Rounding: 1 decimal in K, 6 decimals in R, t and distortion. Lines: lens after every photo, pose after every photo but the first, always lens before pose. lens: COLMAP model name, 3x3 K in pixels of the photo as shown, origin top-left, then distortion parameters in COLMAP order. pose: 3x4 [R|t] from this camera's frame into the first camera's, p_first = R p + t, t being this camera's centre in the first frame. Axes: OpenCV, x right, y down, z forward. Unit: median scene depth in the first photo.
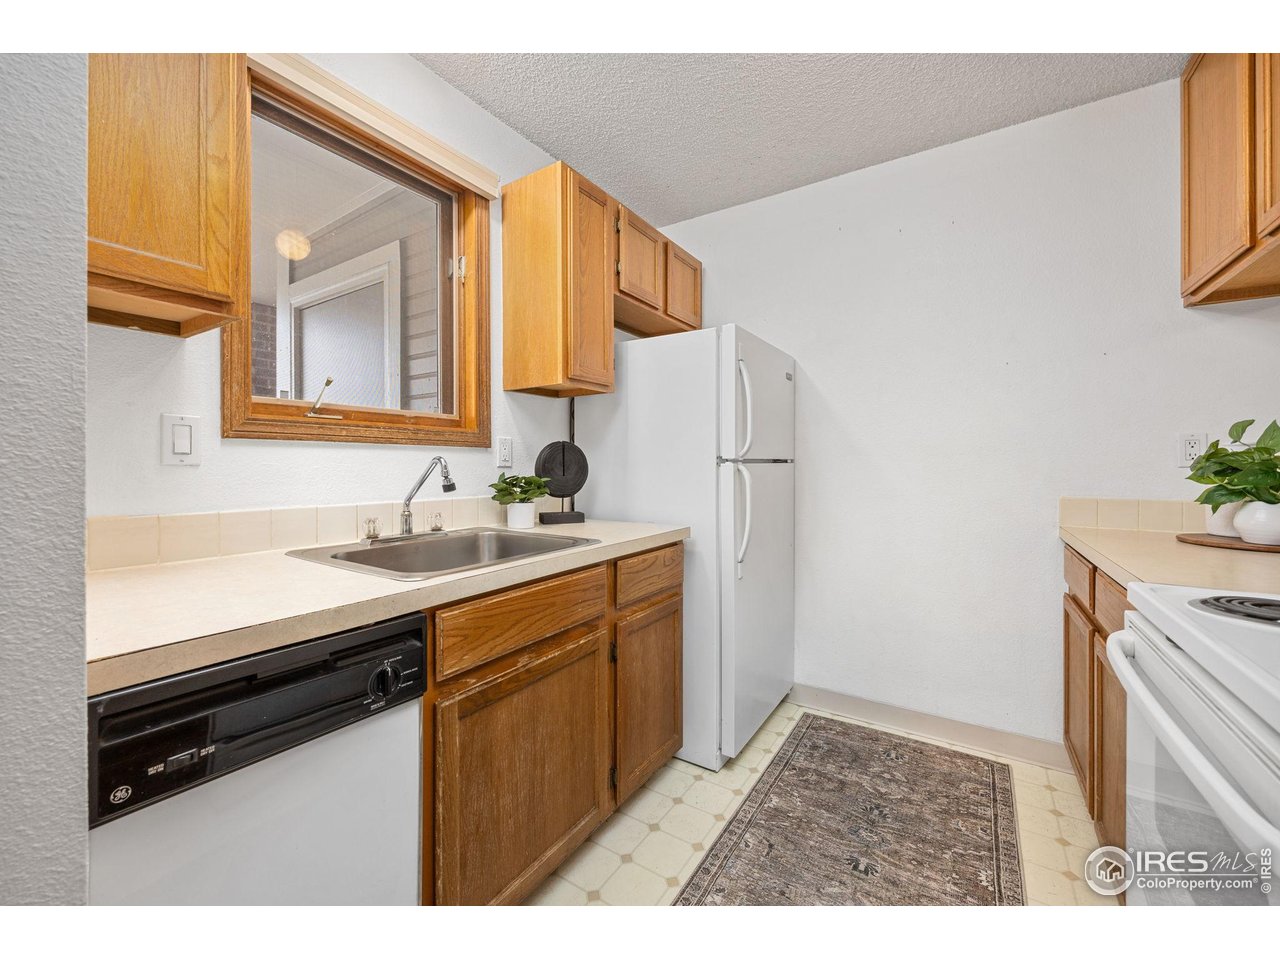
lens RADIAL K [[519.9, 0, 638.7], [0, 519.9, 468.8], [0, 0, 1]] dist [-0.000915, 0.000544]
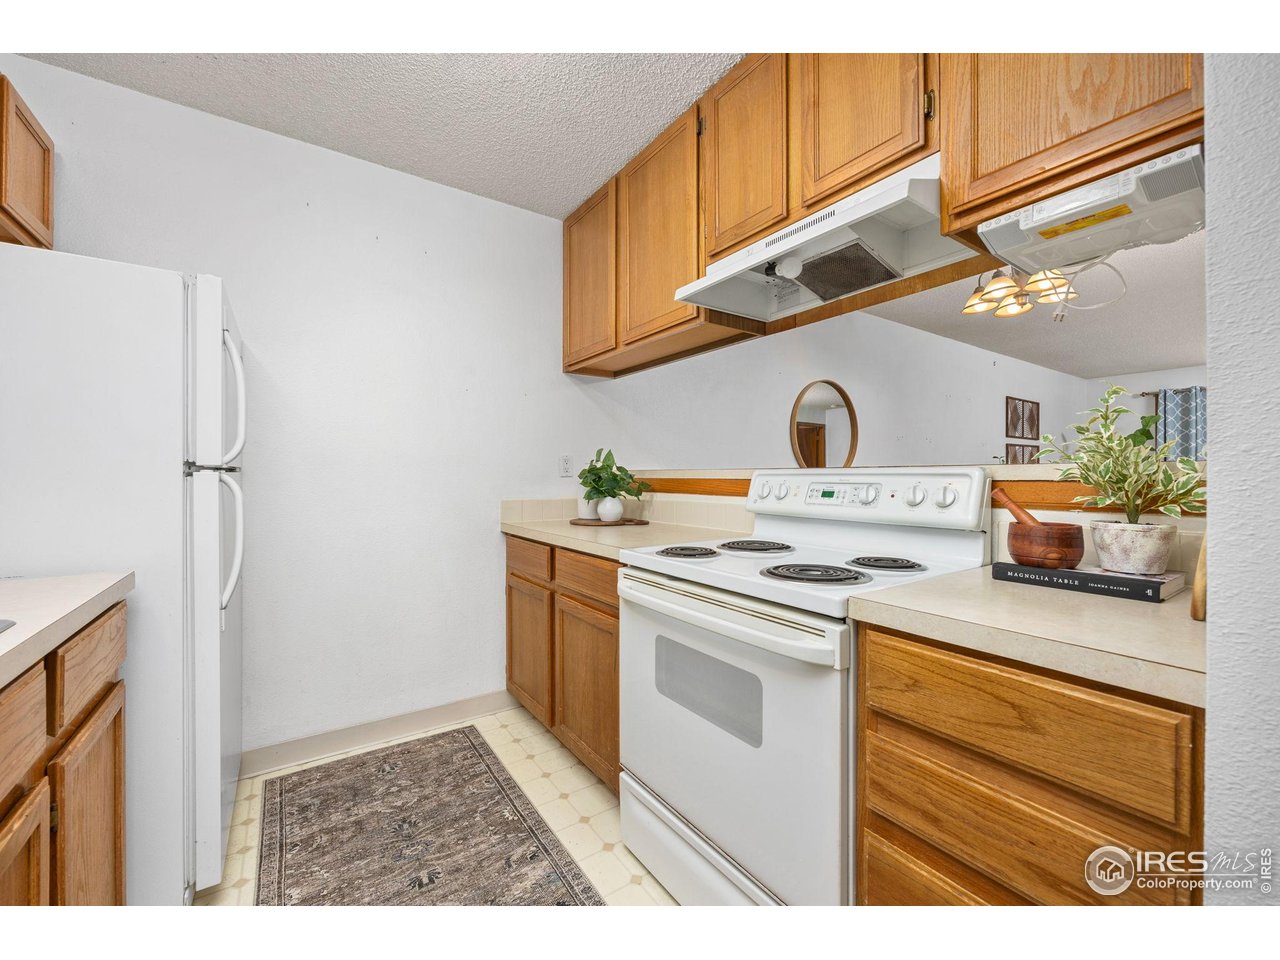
lens RADIAL K [[519.9, 0, 637.0], [0, 519.9, 480.6], [0, 0, 1]] dist [-0.000915, 0.000544]
pose [[0.383411, -0.007748, 0.923545, -0.260883], [0.008906, 0.999949, 0.004692, 0.002784], [-0.923535, 0.006426, 0.383461, 0.194367]]
